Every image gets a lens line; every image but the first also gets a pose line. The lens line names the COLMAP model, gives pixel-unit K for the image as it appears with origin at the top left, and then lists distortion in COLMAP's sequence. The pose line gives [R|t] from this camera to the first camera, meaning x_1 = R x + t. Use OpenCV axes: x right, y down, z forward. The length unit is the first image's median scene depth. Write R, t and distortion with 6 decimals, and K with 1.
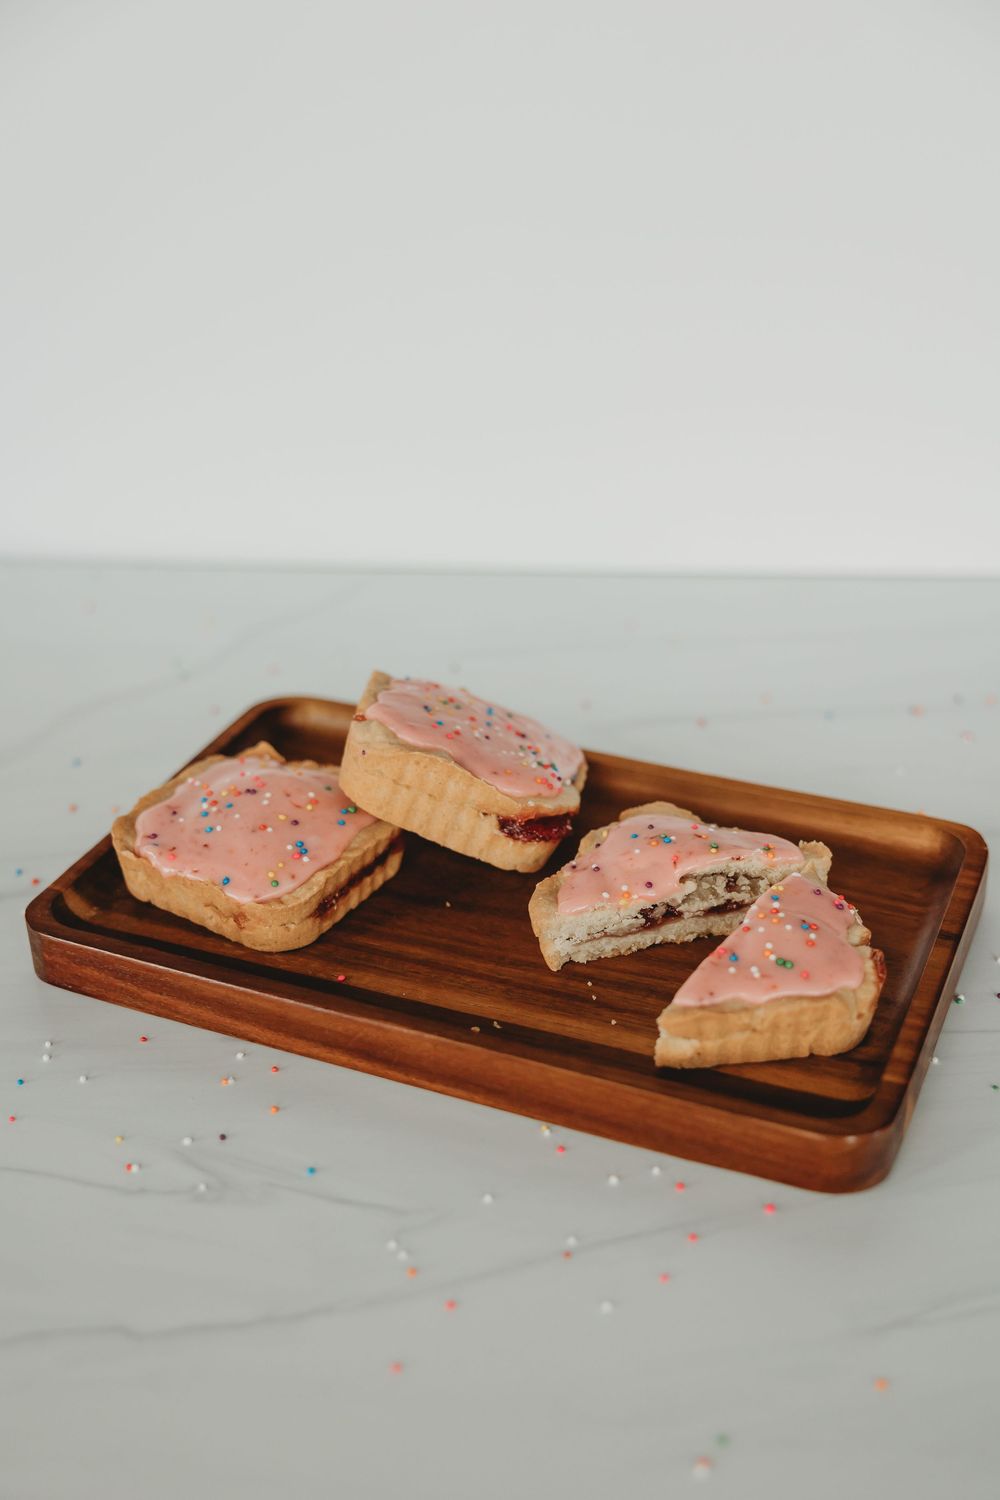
lens RADIAL K [[1821.4, 0, 507.3], [0, 1821.4, 820.3], [0, 0, 1]] dist [-0.005153, 0.000949]
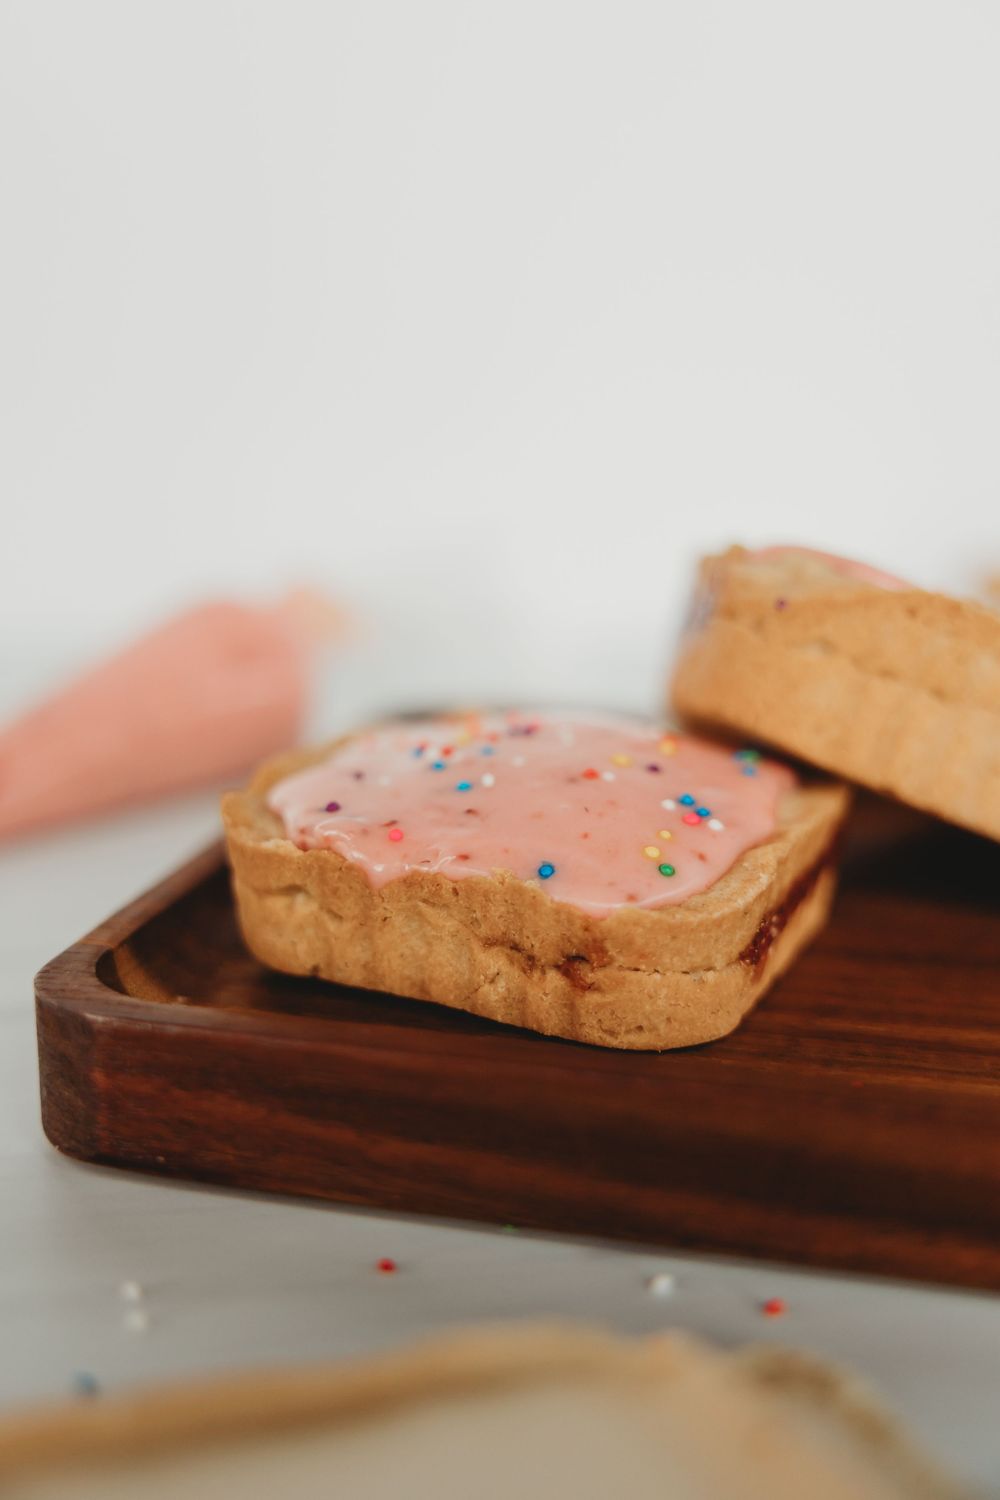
lens RADIAL K [[1946.8, 0, 500.0], [0, 1946.8, 750.0], [0, 0, 1]] dist [0.009096, 0.013037]
pose [[0.987500, -0.022182, 0.156052, -0.232453], [0.067125, 0.954966, -0.289024, 0.133452], [-0.142613, 0.295887, 0.944517, 0.576477]]
